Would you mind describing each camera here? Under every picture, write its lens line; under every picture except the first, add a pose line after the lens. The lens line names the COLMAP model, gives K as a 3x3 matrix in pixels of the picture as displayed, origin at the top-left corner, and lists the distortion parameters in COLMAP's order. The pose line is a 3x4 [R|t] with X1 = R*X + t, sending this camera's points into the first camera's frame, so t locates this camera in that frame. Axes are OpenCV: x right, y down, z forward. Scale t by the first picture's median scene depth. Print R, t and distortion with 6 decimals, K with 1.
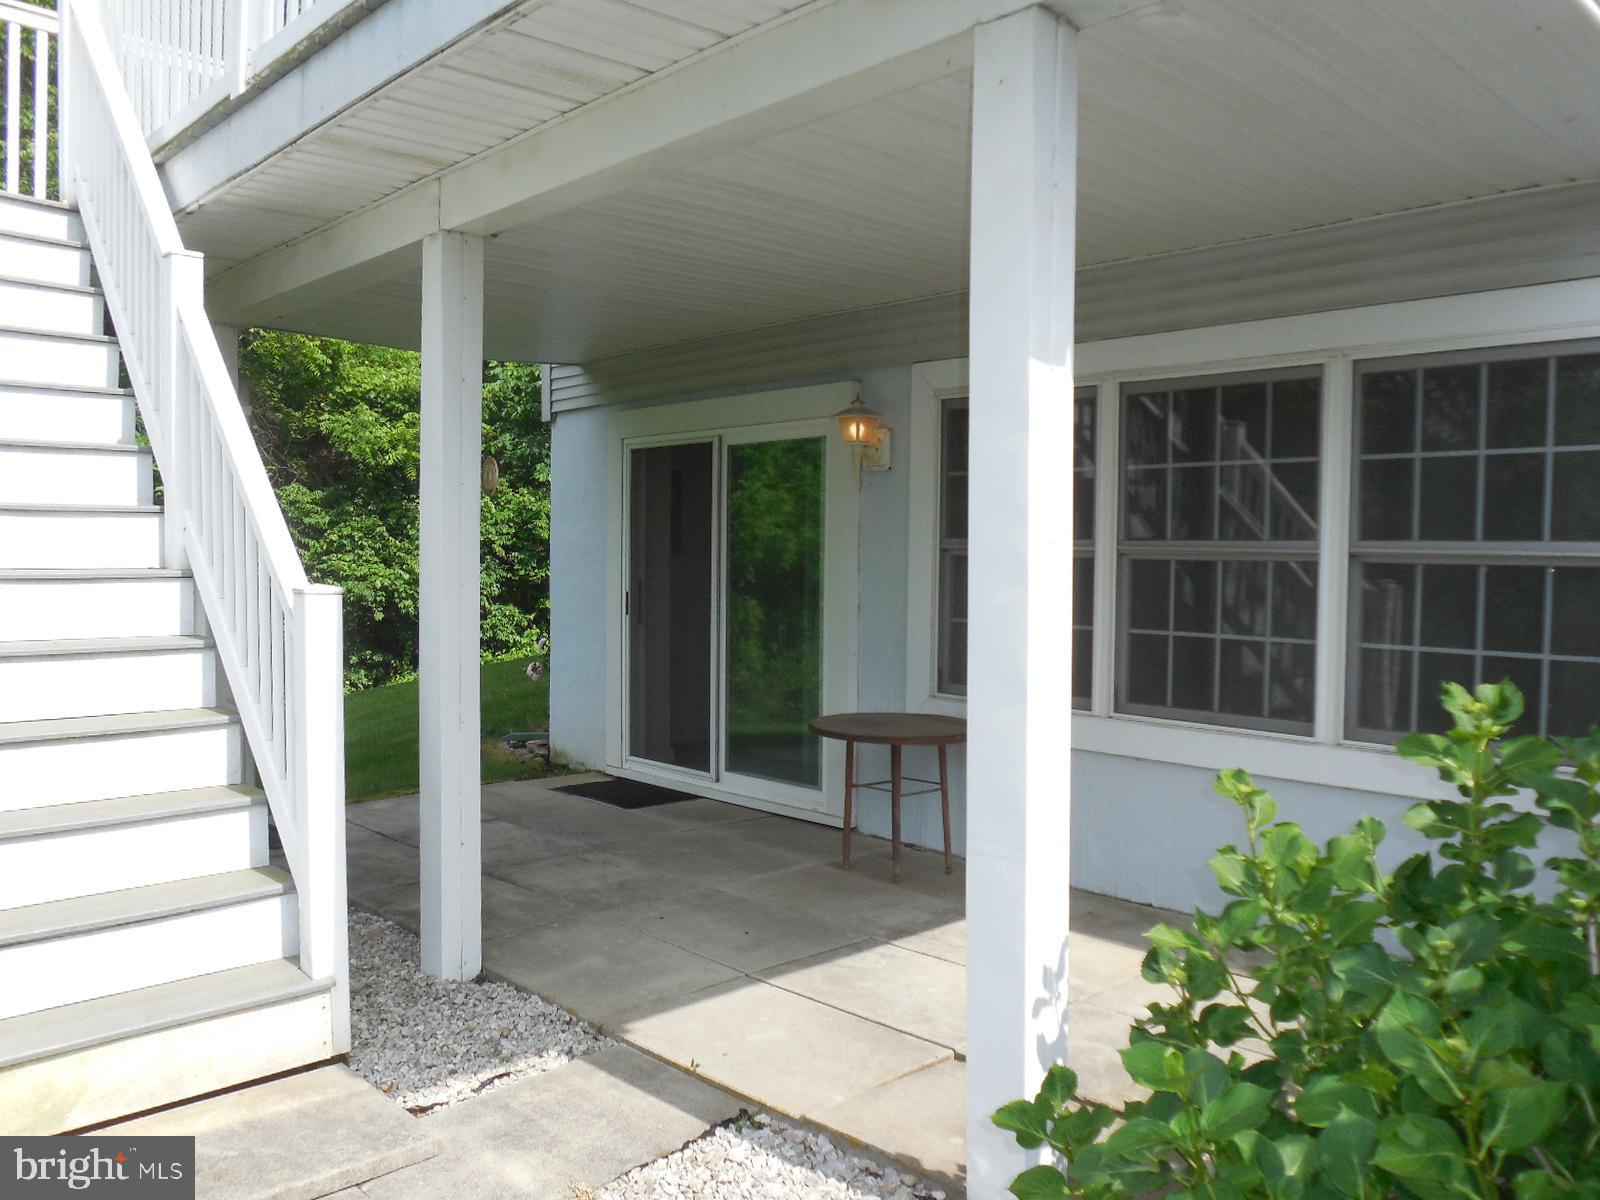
lens RADIAL K [[1224.5, 0, 800.0], [0, 1224.5, 600.0], [0, 0, 1]] dist [-0.055960, 0.035936]
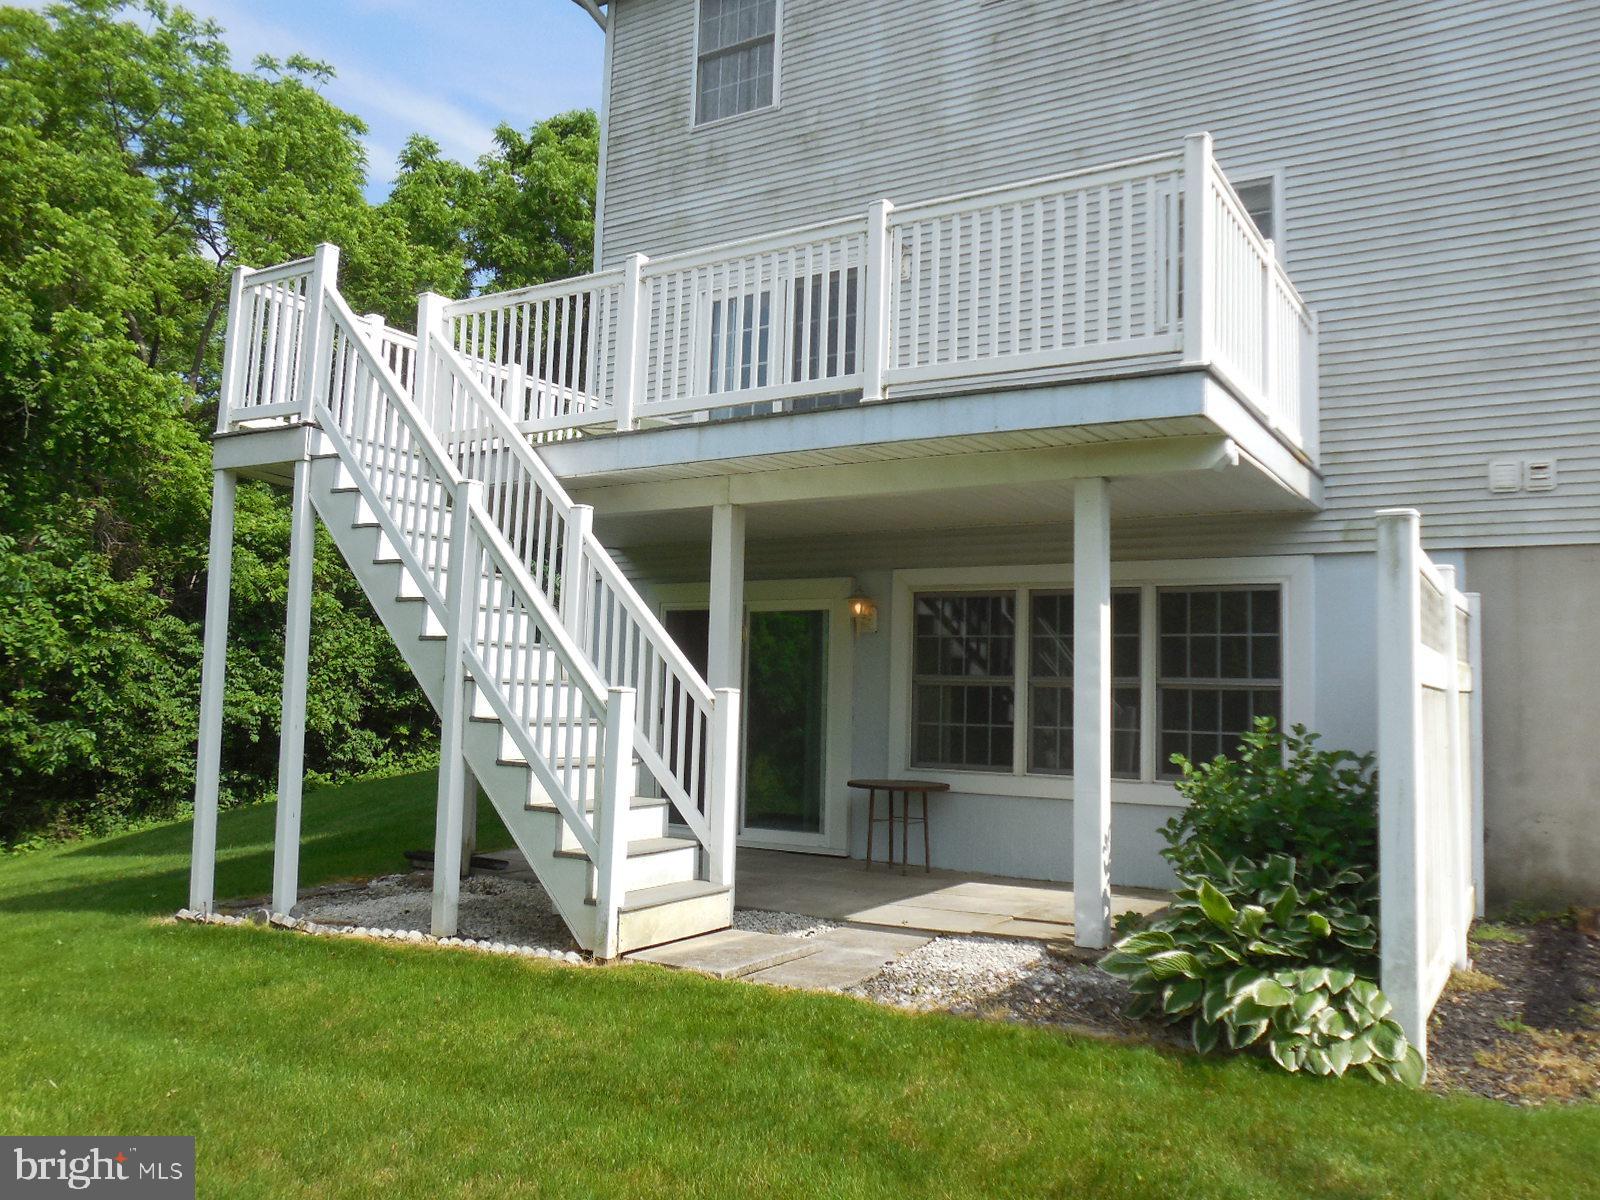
lens RADIAL K [[1213.9, 0, 800.0], [0, 1213.9, 600.0], [0, 0, 1]] dist [-0.041269, -0.003842]
pose [[0.968290, 0.033326, 0.247596, -0.527748], [-0.004277, 0.993129, -0.116946, 0.051552], [-0.249792, 0.112179, 0.961780, -0.670312]]
